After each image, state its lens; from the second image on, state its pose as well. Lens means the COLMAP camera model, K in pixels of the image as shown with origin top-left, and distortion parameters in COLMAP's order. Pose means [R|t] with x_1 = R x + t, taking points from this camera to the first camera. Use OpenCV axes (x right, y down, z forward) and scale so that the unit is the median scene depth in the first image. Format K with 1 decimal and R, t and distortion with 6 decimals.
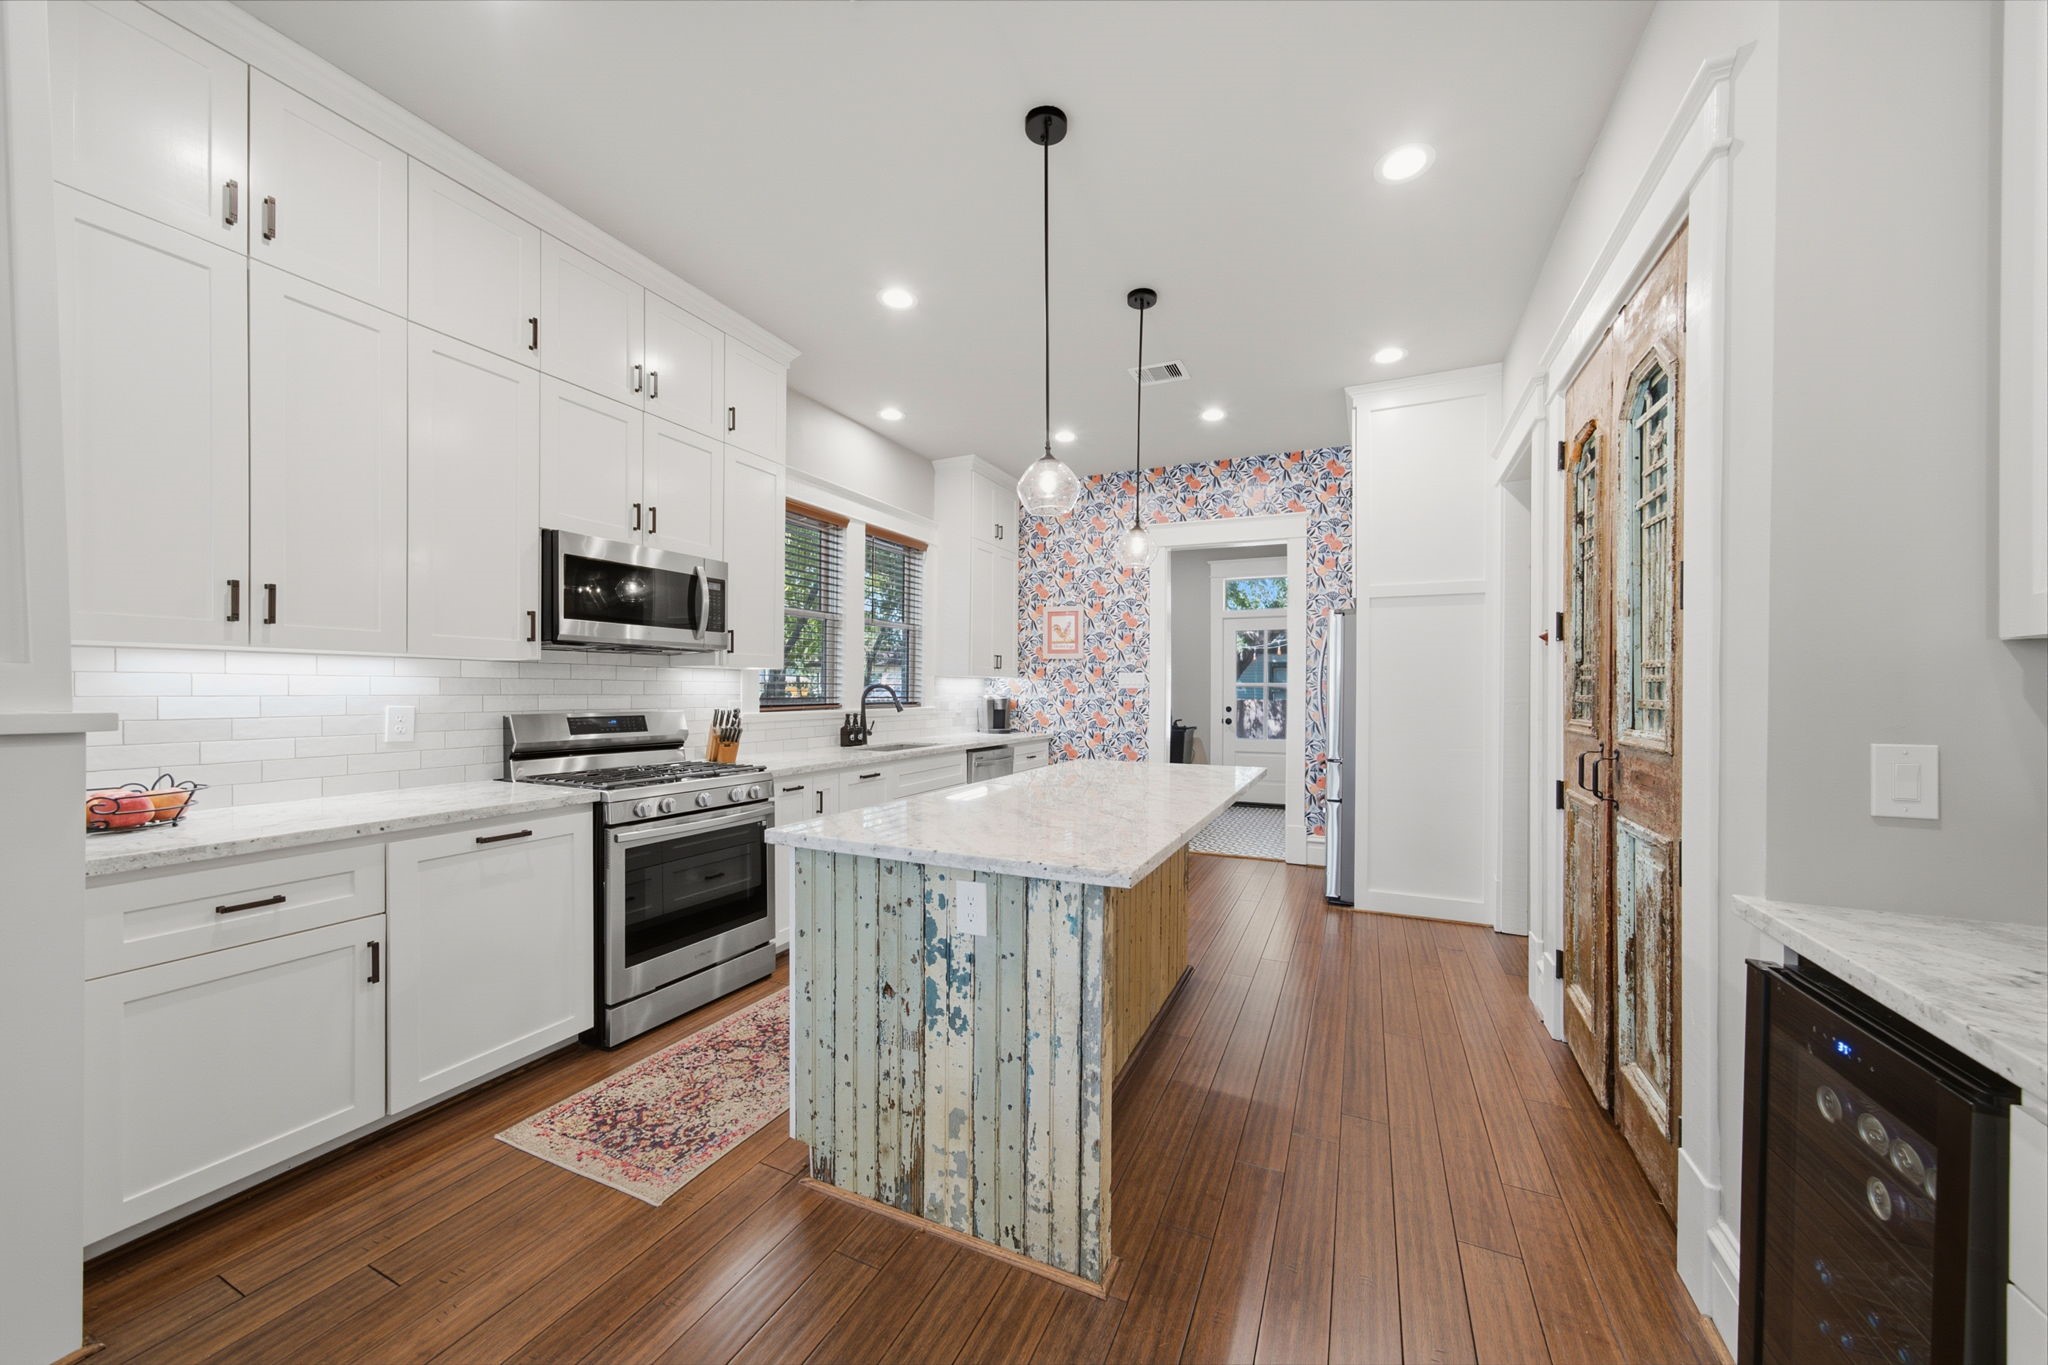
lens RADIAL K [[701.3, 0, 1043.4], [0, 701.3, 688.7], [0, 0, 1]] dist [-0.001242, 0.000106]
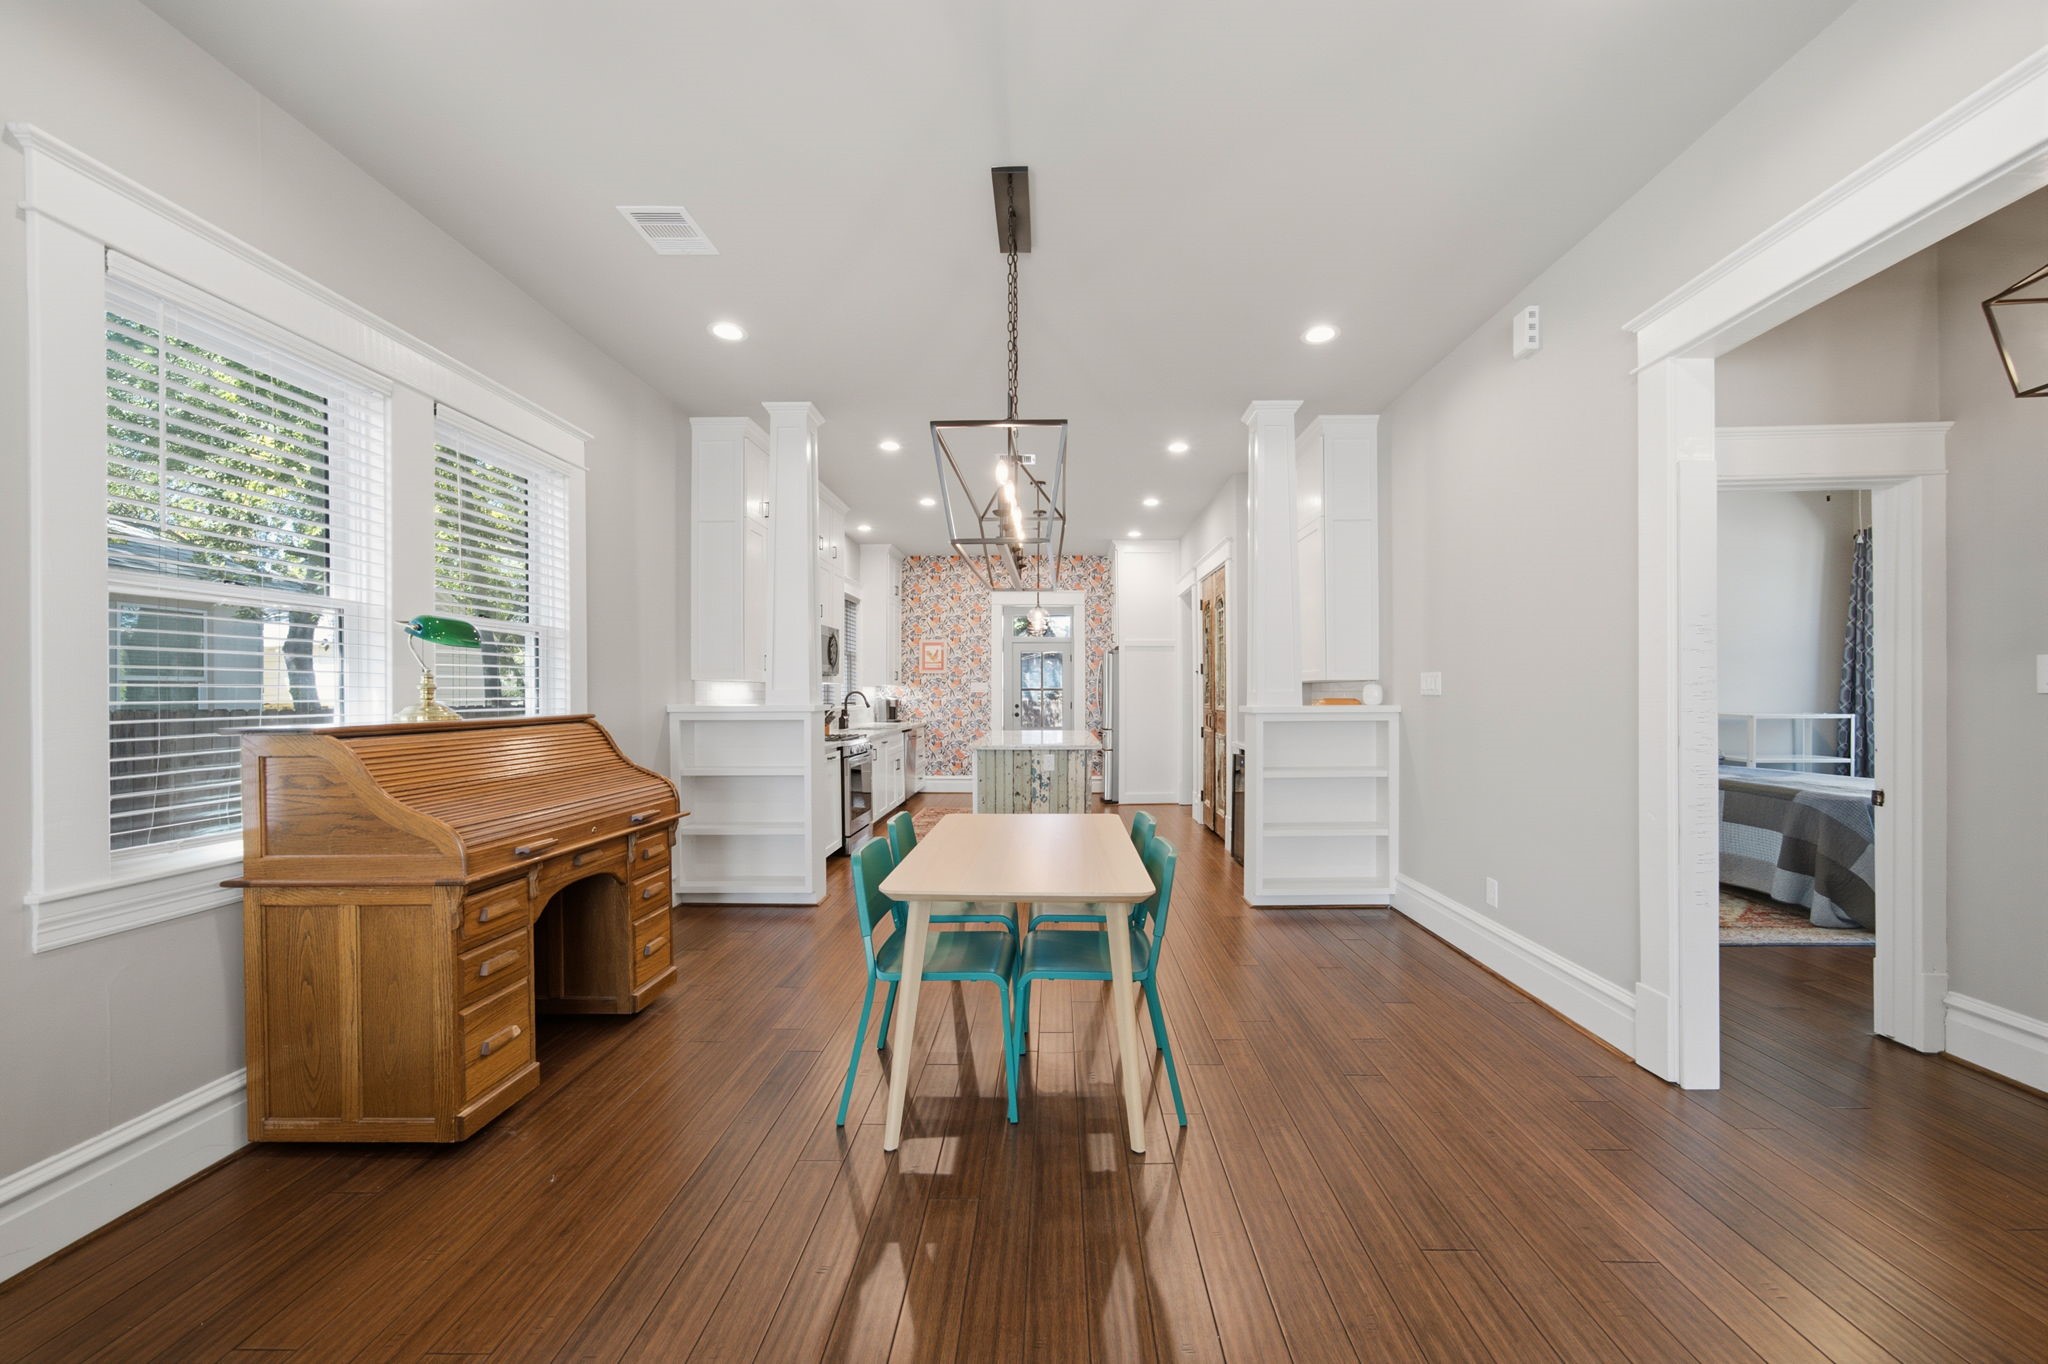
lens RADIAL K [[734.7, 0, 1021.2], [0, 734.7, 690.3], [0, 0, 1]] dist [-0.016960, 0.002786]
pose [[0.927243, -0.006705, 0.374401, -1.115270], [0.006532, 0.999977, 0.001731, -0.020924], [-0.374404, 0.000840, 0.927265, -1.572365]]
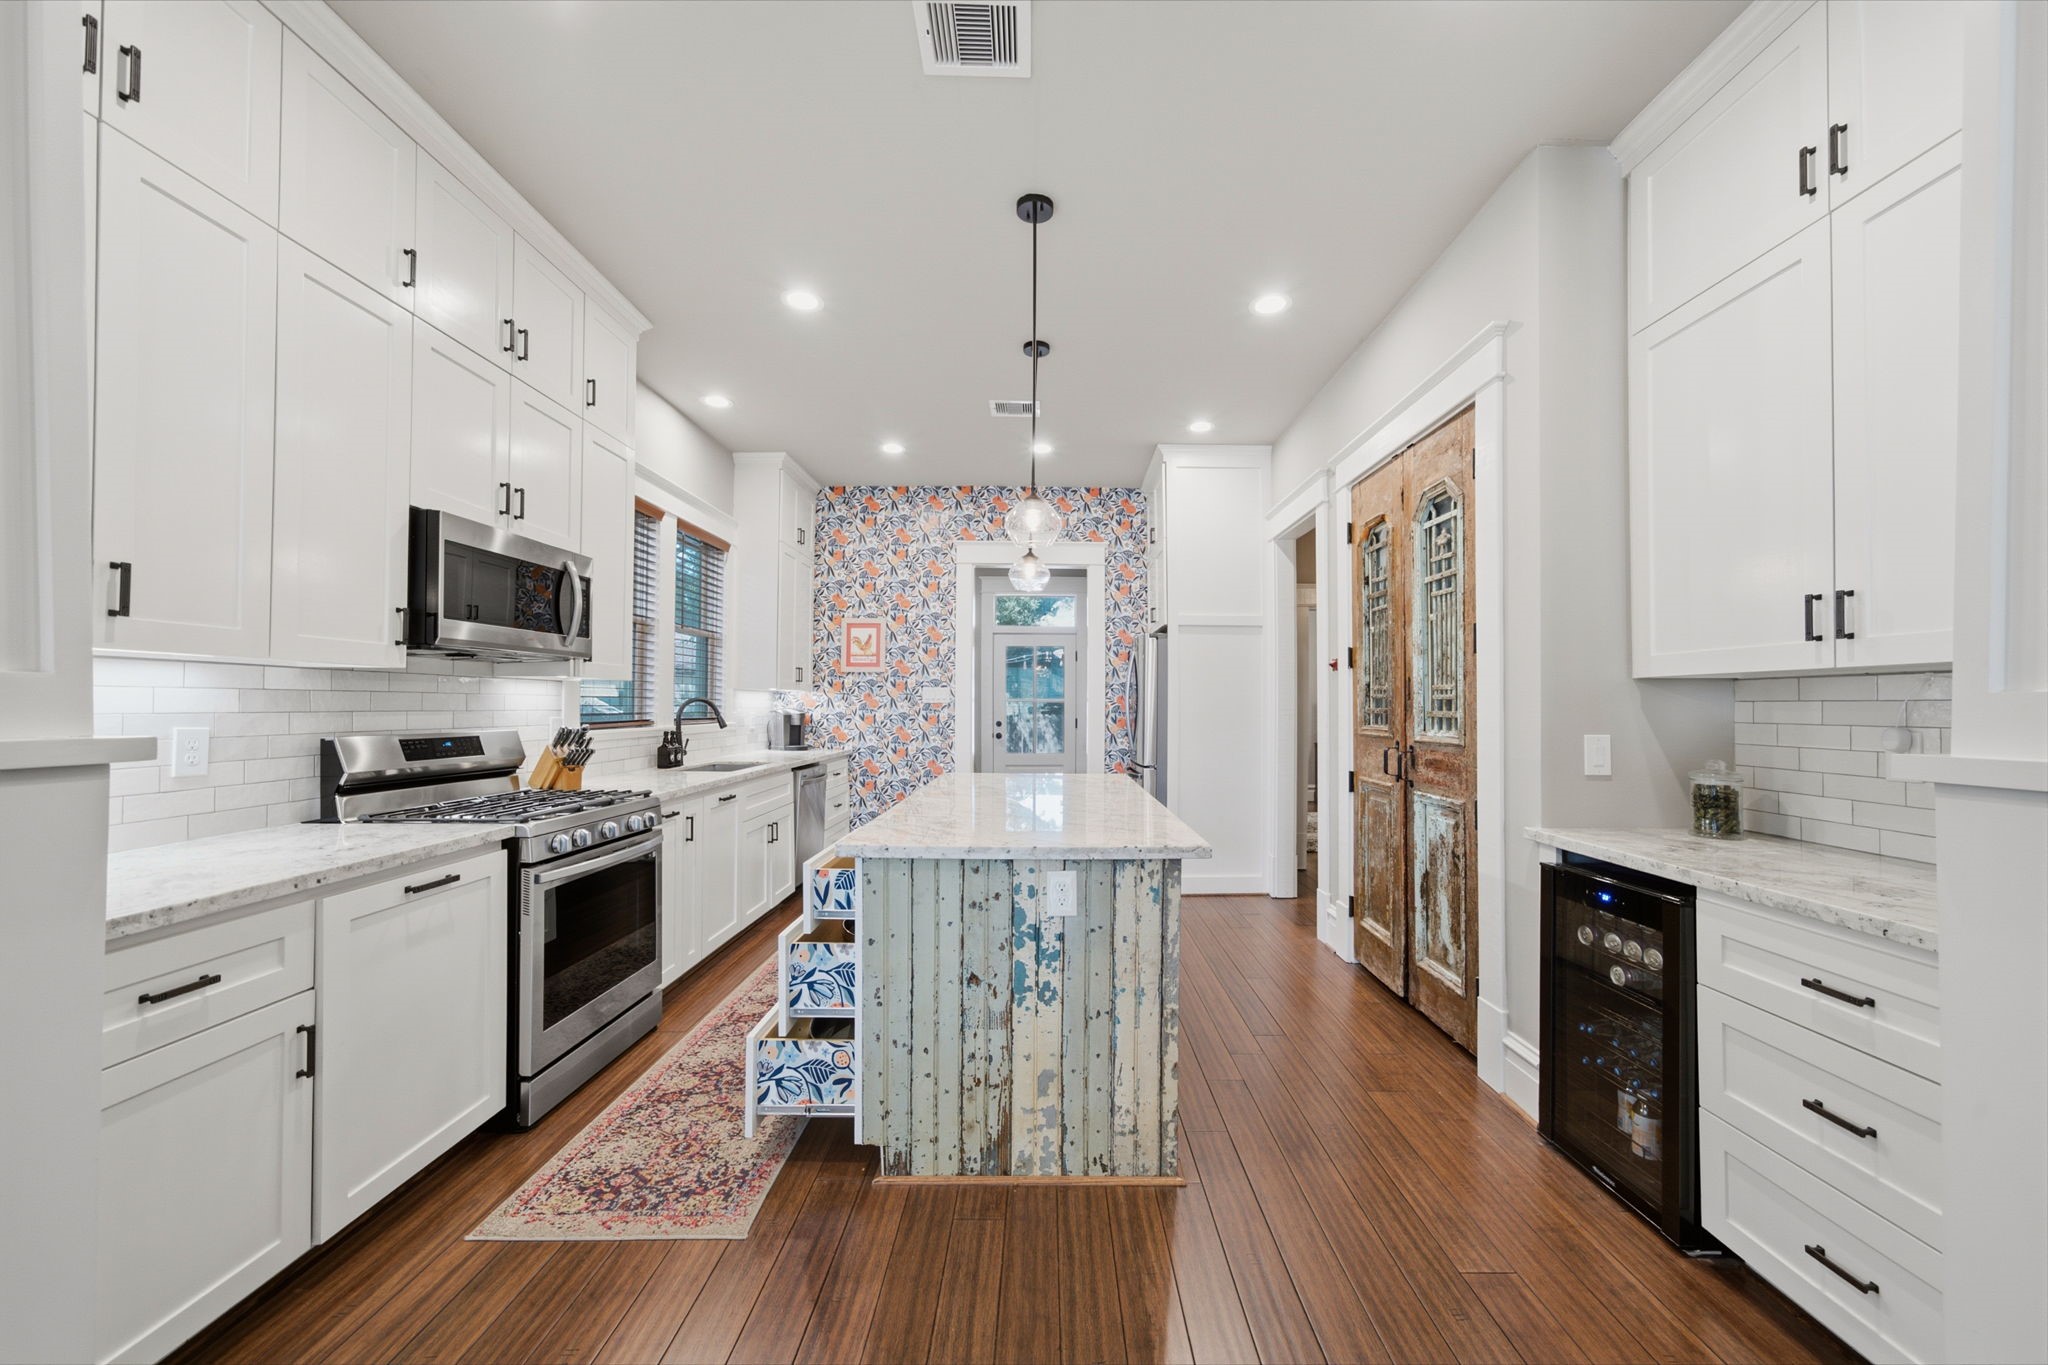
lens RADIAL K [[744.6, 0, 1038.4], [0, 744.6, 692.7], [0, 0, 1]] dist [-0.012329, 0.000871]
pose [[0.912954, 0.005568, 0.408025, -0.481116], [-0.000254, 0.999914, -0.013077, -0.002721], [-0.408063, 0.011835, 0.912877, -0.086040]]
